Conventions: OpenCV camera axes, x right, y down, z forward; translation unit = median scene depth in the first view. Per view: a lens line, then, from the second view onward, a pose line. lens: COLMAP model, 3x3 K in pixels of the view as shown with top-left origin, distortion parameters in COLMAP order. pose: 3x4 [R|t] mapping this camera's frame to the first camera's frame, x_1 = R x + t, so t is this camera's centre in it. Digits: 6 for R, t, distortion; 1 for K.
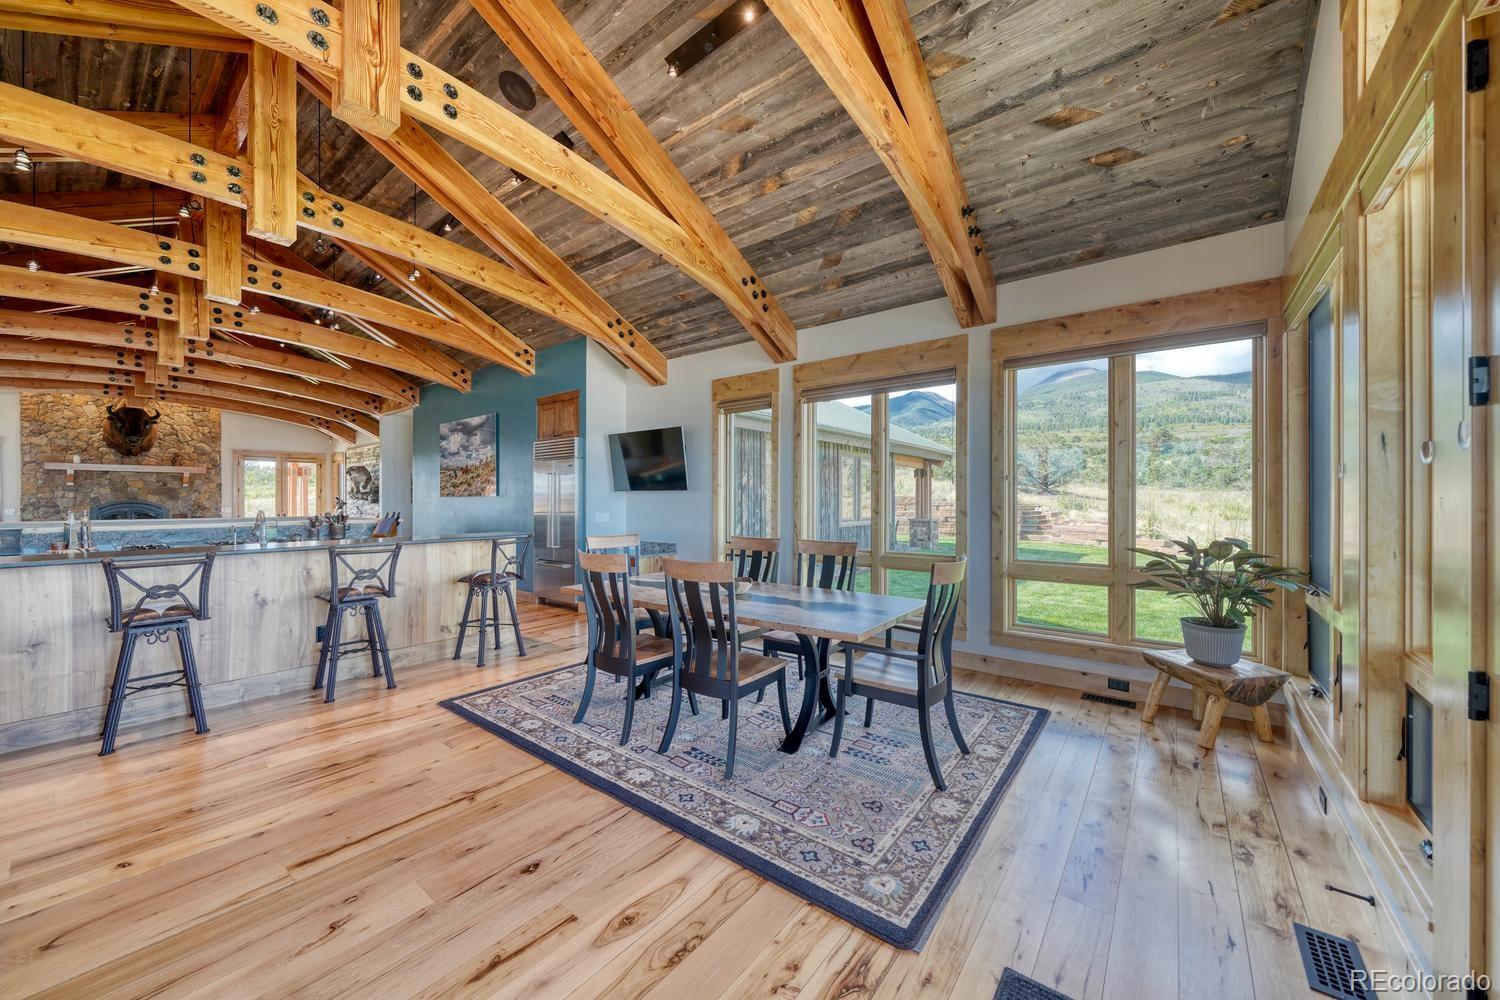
lens RADIAL K [[550.0, 0, 743.7], [0, 550.0, 499.6], [0, 0, 1]] dist [-0.004113, -0.000074]
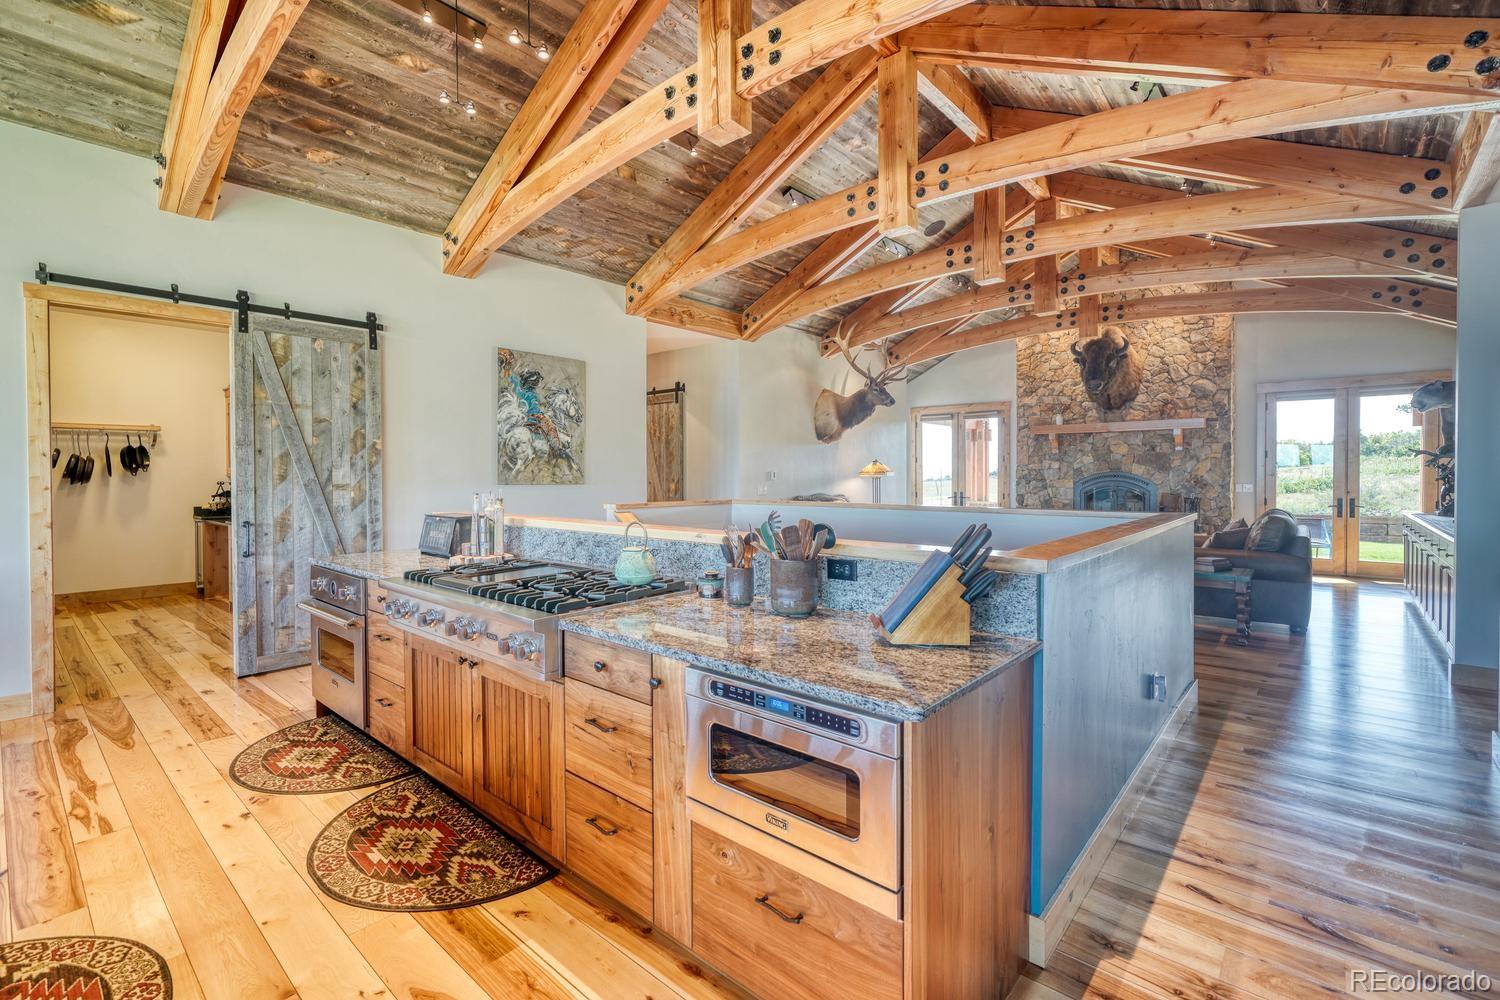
lens RADIAL K [[666.3, 0, 739.2], [0, 666.3, 479.3], [0, 0, 1]] dist [0.013049, -0.000003]
pose [[-0.048549, 0.014976, -0.998709, -0.231794], [0.004063, 0.999882, 0.014796, -0.004414], [0.998813, -0.003340, -0.048604, 0.571936]]
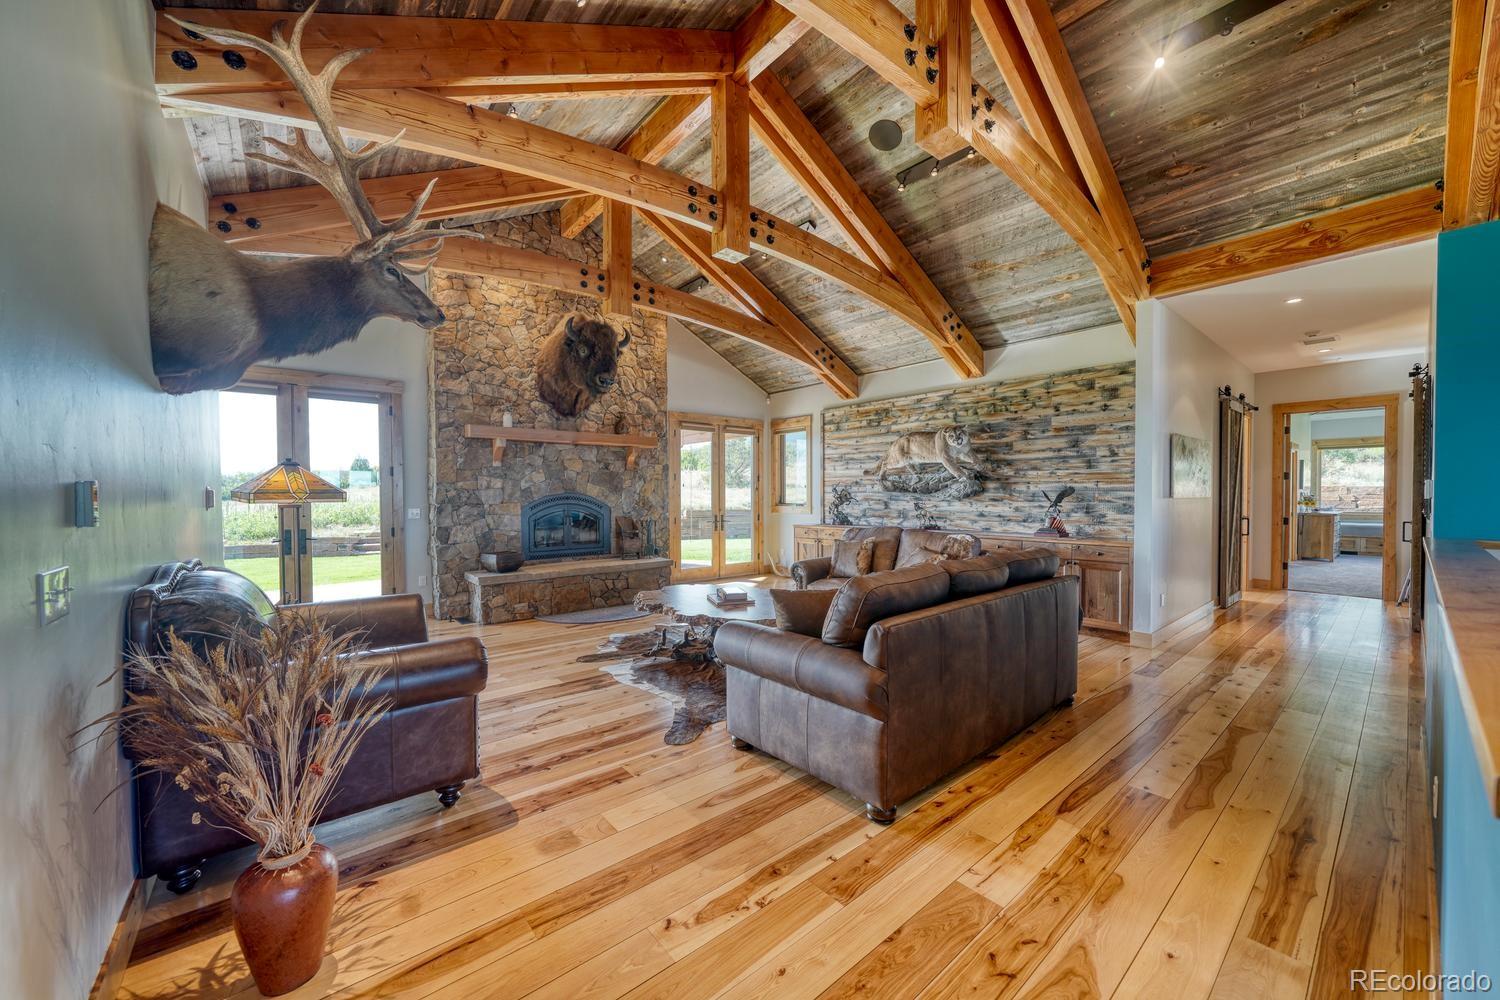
lens RADIAL K [[550.0, 0, 753.1], [0, 550.0, 501.1], [0, 0, 1]] dist [-0.004113, -0.000074]
pose [[0.978473, 0.001020, -0.206373, -0.833757], [0.001424, 0.999931, 0.011698, 0.003021], [0.206371, -0.011740, 0.978403, 0.484702]]
